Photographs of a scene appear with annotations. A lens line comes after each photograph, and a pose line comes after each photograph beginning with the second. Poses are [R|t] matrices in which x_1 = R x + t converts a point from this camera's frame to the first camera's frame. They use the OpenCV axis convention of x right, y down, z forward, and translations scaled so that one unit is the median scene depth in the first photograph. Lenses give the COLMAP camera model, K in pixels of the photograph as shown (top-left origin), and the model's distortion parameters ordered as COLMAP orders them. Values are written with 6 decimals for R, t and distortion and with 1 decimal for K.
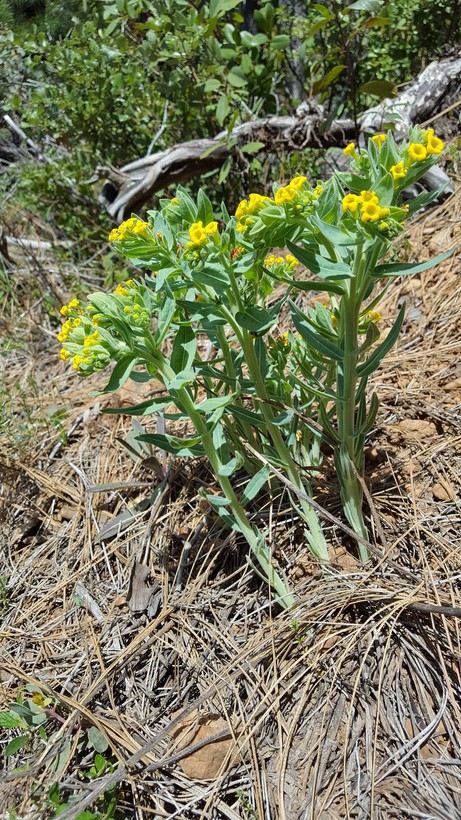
lens RADIAL K [[569.6, 0, 230.5], [0, 569.6, 410.0], [0, 0, 1]] dist [0.056333, 0.000517]
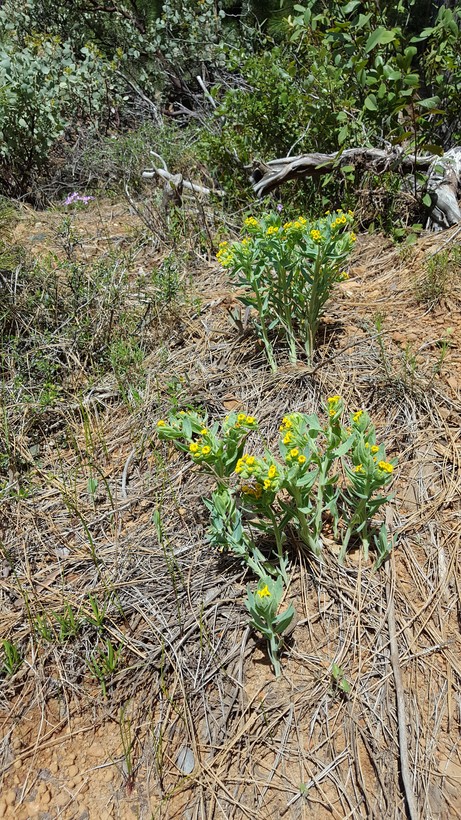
lens RADIAL K [[514.7, 0, 230.5], [0, 514.7, 410.0], [0, 0, 1]] dist [-0.000940, -0.000635]
pose [[0.953536, 0.261680, -0.149308, 0.104752], [-0.243975, 0.961440, 0.126923, 0.085511], [0.176764, -0.084599, 0.980611, -0.481344]]
